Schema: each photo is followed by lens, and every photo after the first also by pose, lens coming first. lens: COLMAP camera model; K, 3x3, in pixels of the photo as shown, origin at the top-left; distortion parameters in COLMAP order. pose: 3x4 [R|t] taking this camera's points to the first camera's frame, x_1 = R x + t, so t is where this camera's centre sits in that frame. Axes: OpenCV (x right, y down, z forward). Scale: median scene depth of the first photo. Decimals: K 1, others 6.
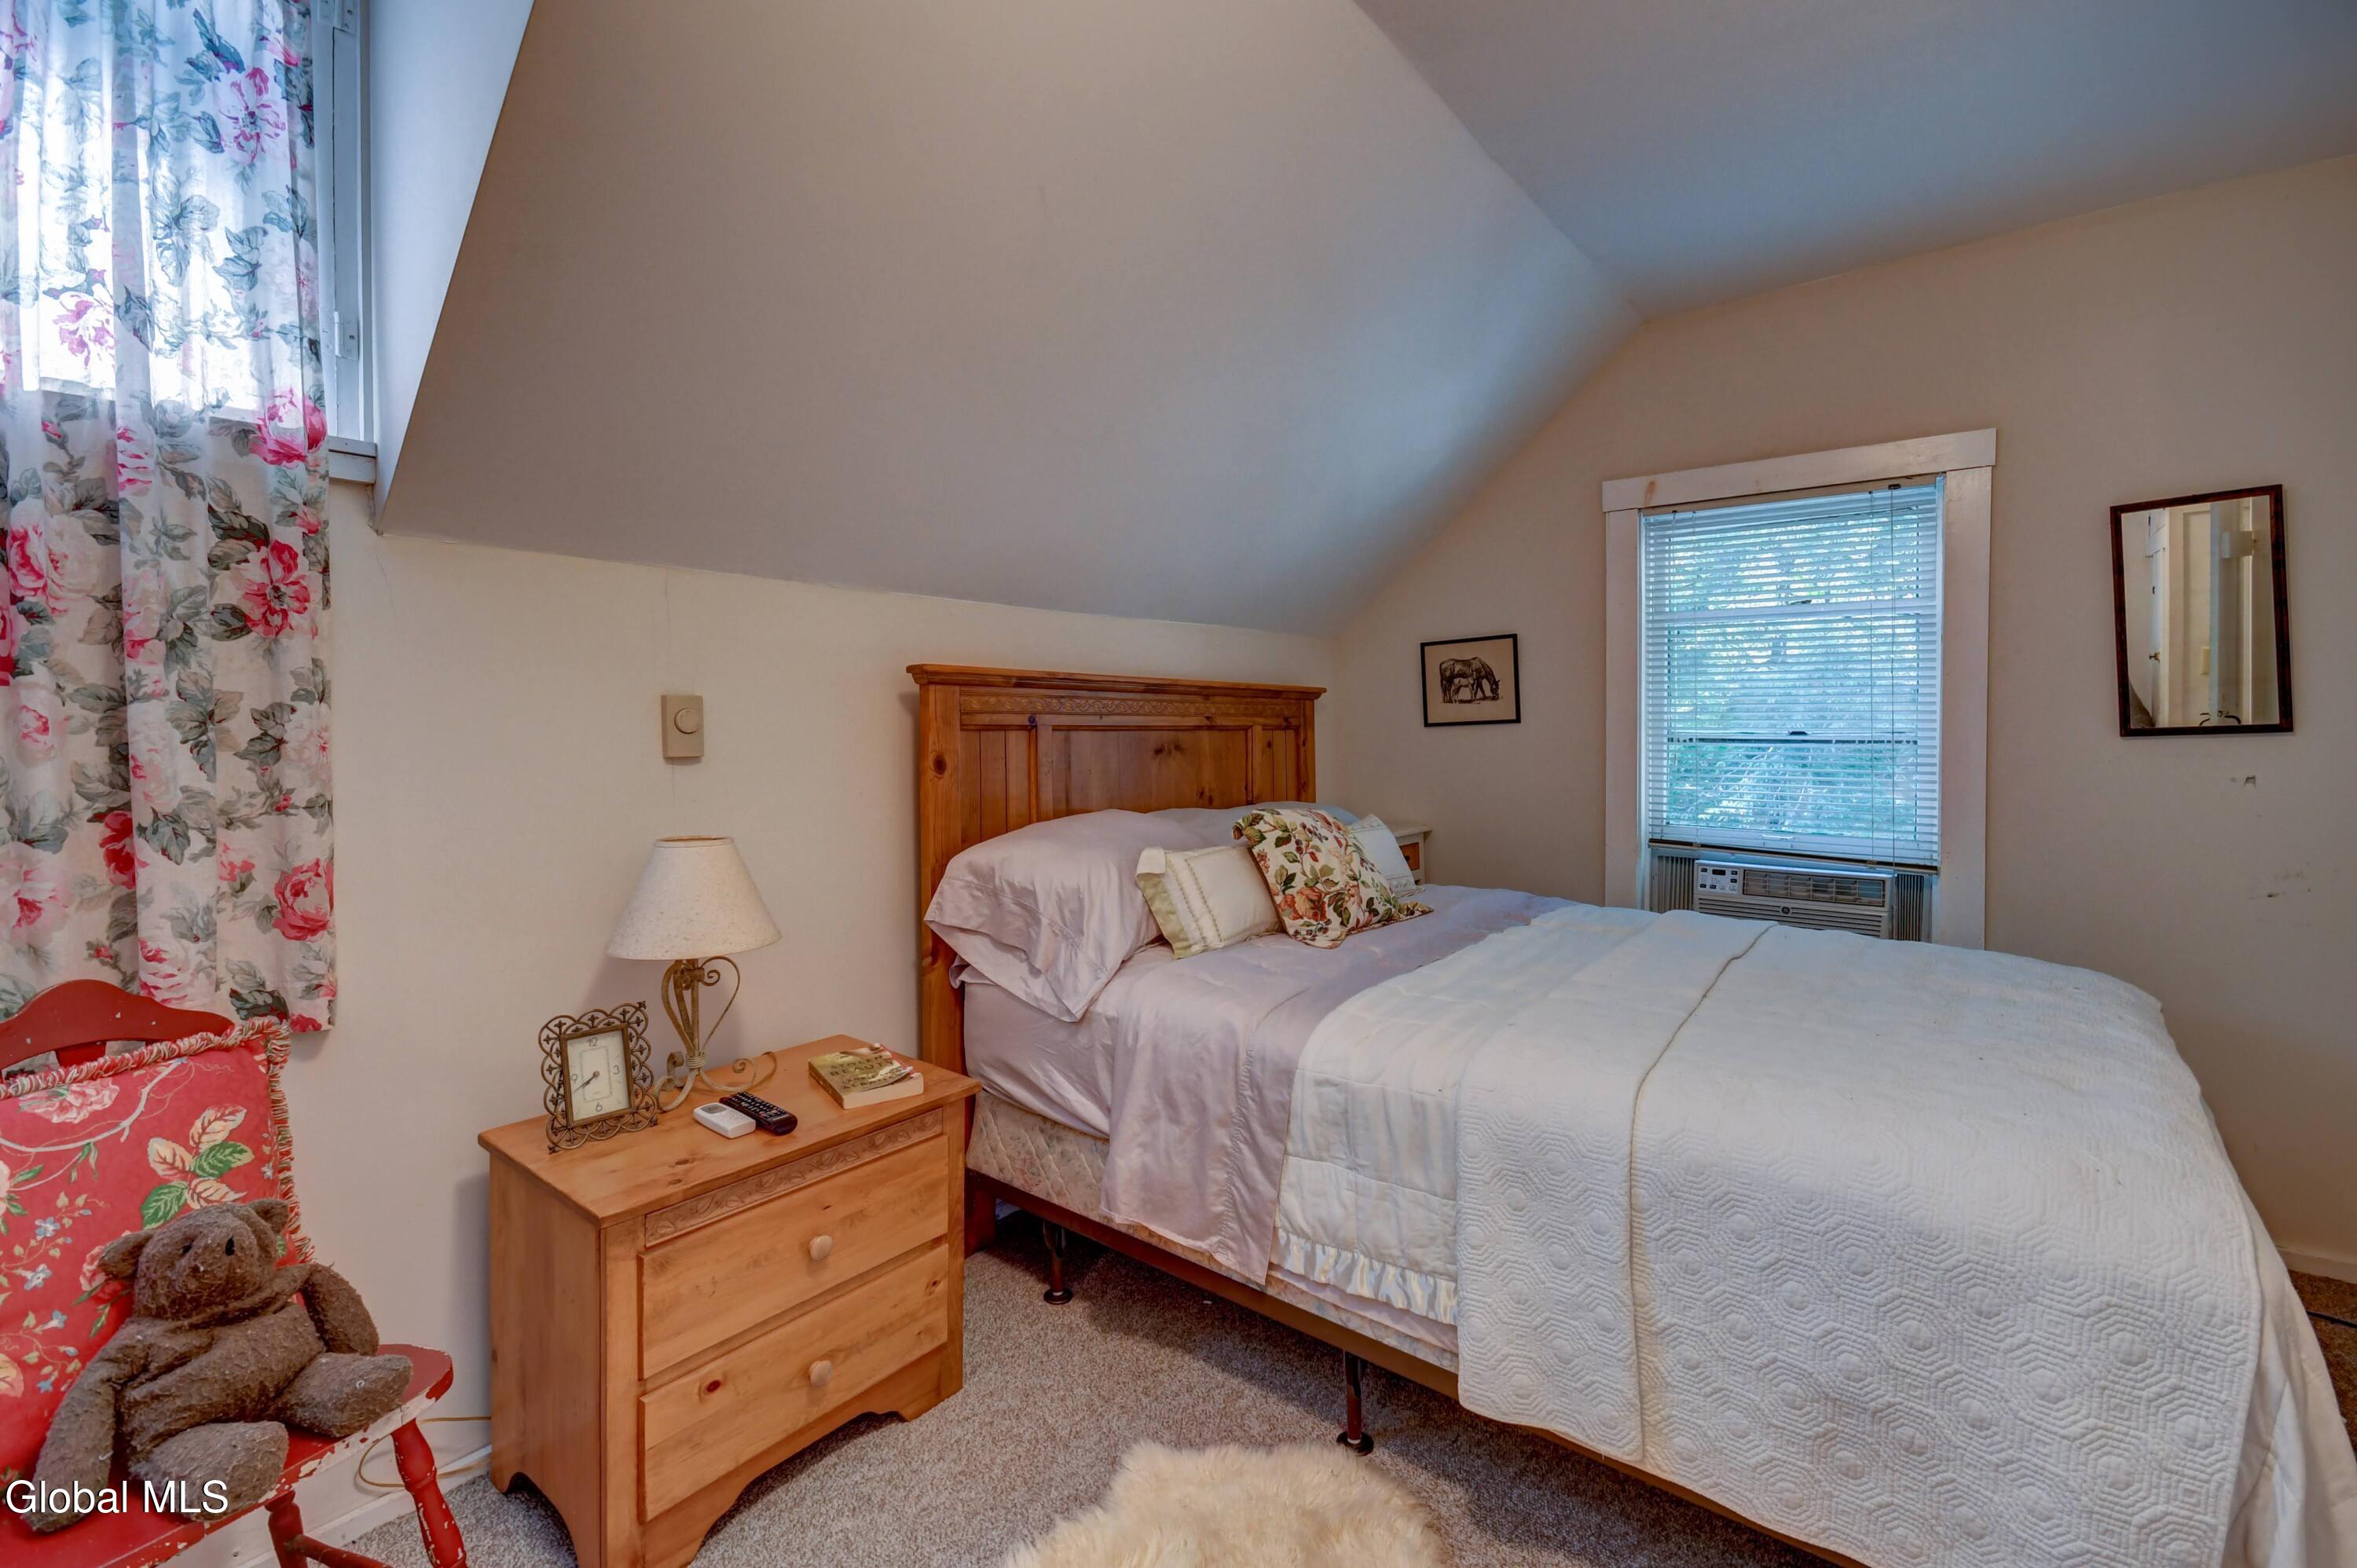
lens RADIAL K [[1032.1, 0, 1175.9], [0, 1032.1, 743.5], [0, 0, 1]] dist [-0.001632, -0.000633]
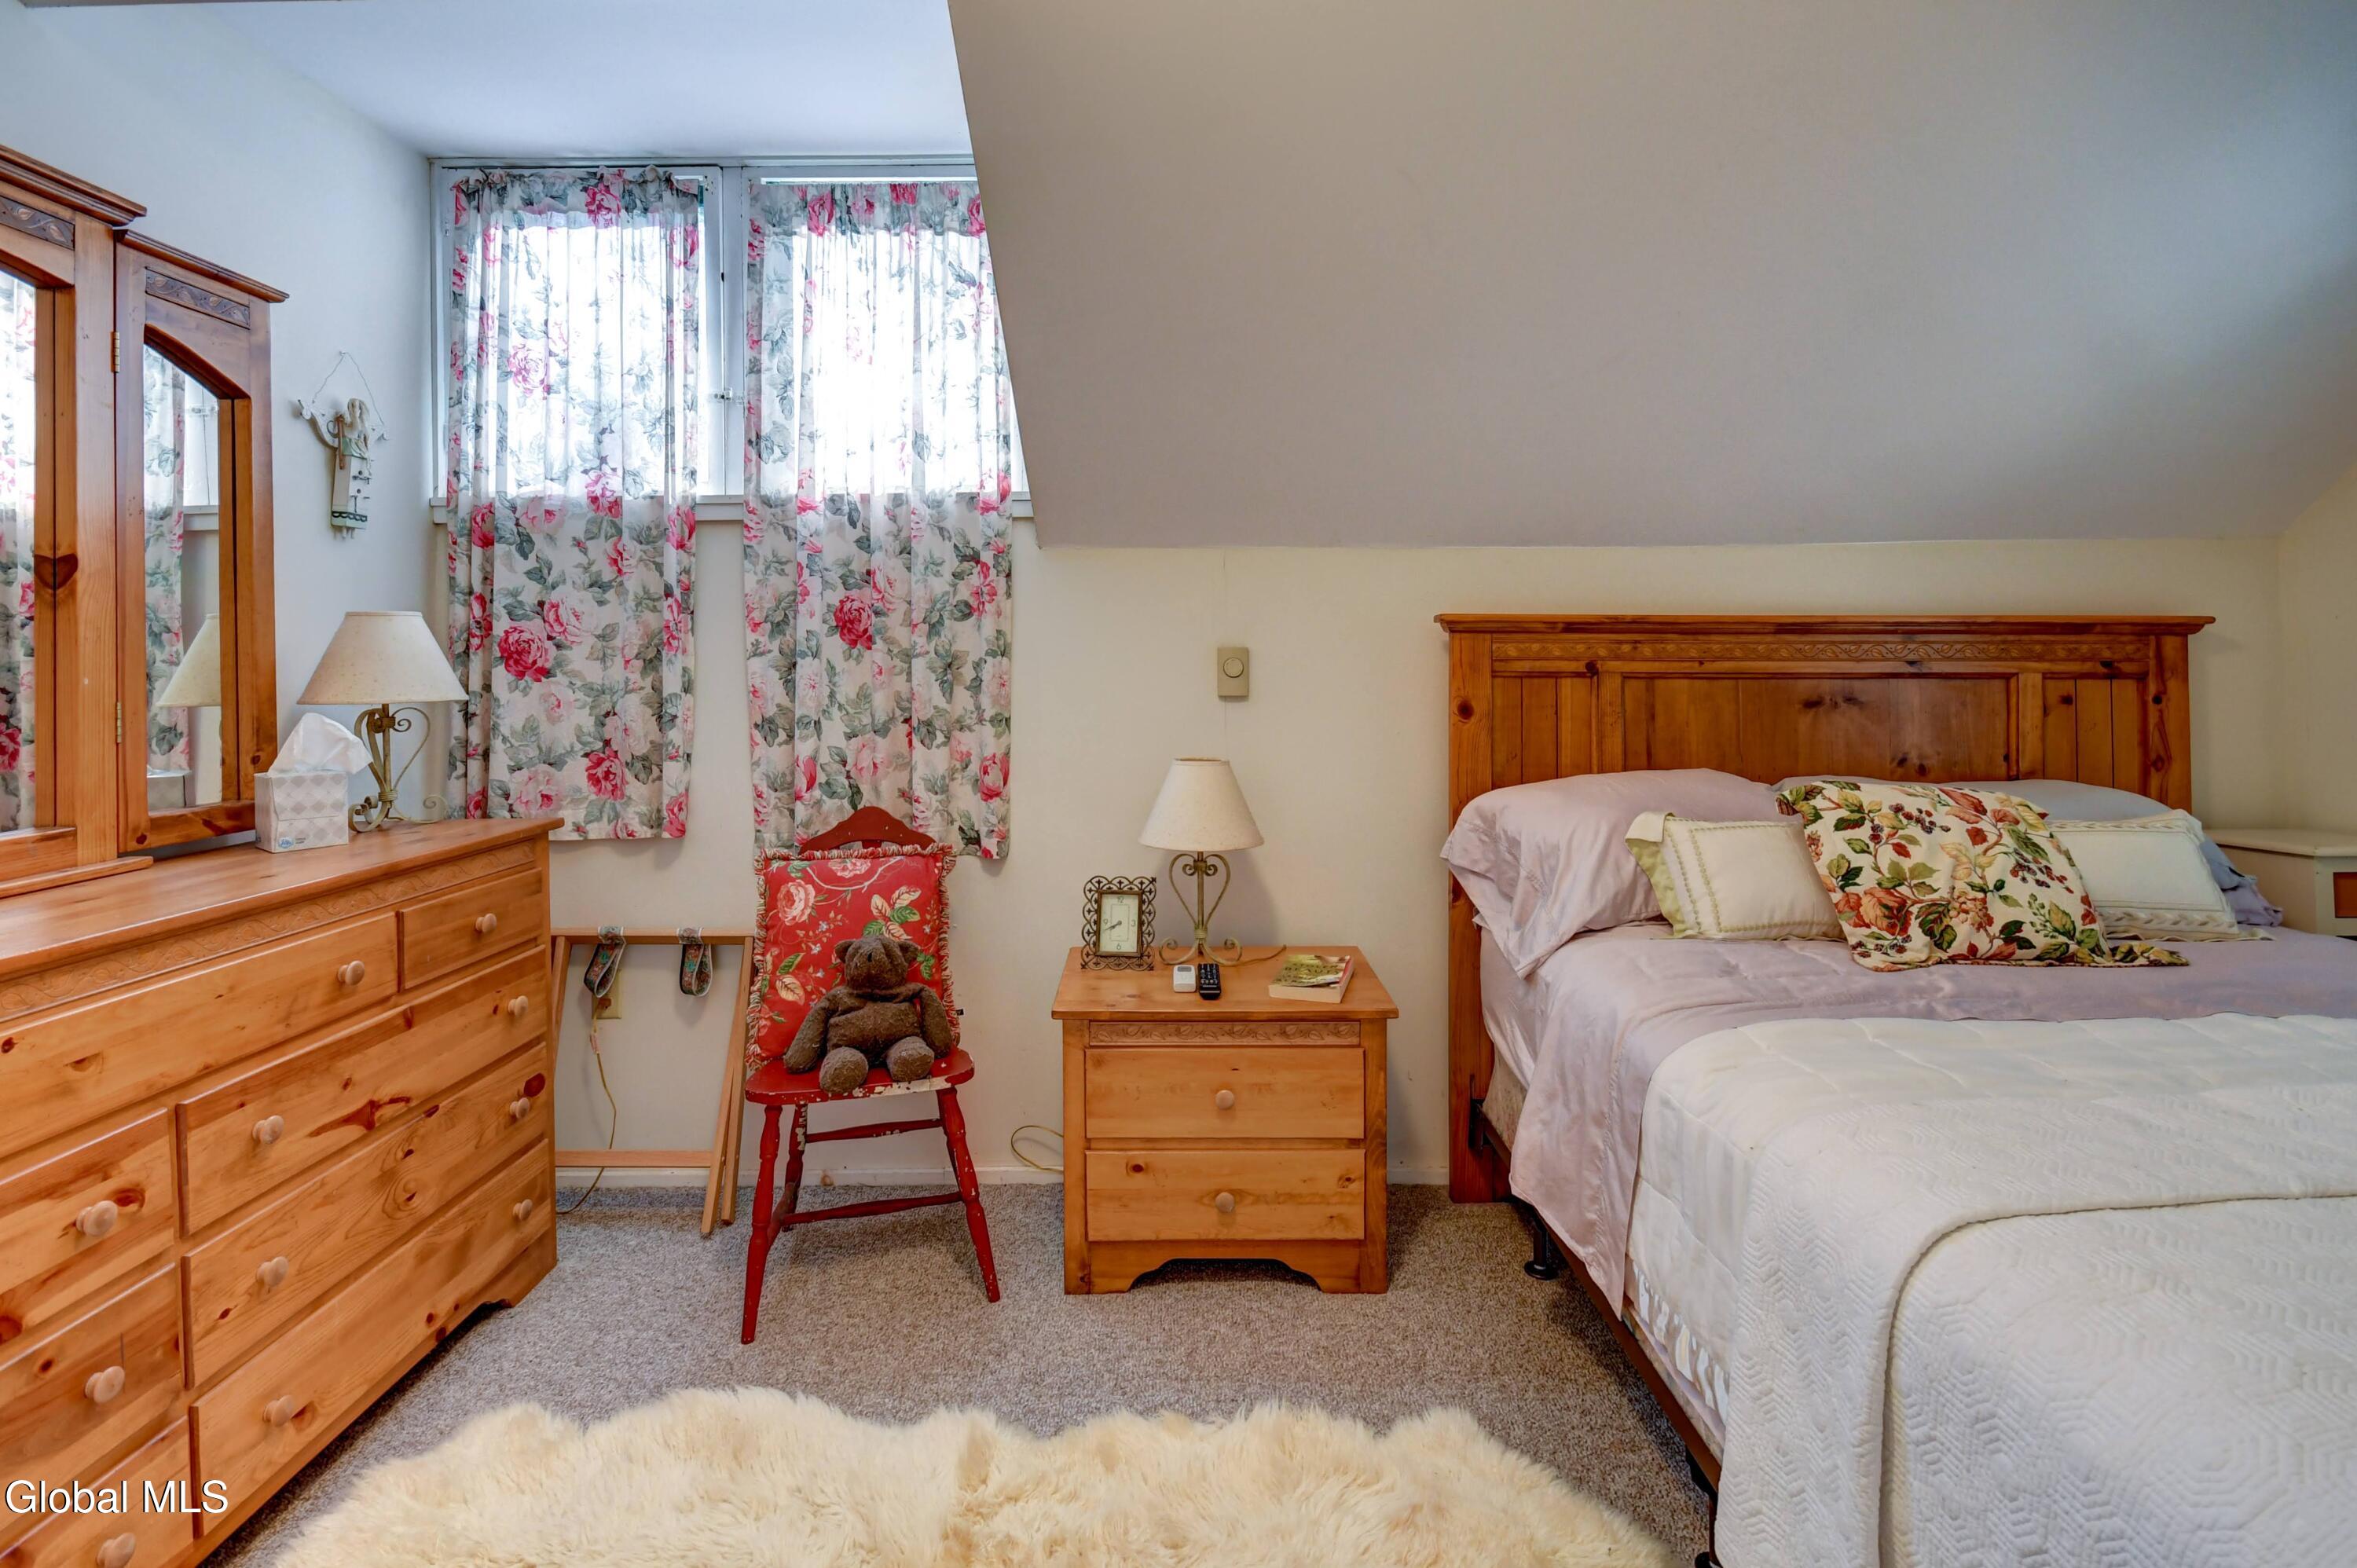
lens RADIAL K [[1053.4, 0, 1178.8], [0, 1053.4, 661.3], [0, 0, 1]] dist [0.001026, 0.000138]
pose [[0.635304, 0.000204, -0.772262, 0.509293], [-0.015749, 0.999795, -0.012692, -0.013186], [0.772102, 0.020226, 0.635177, 0.129291]]
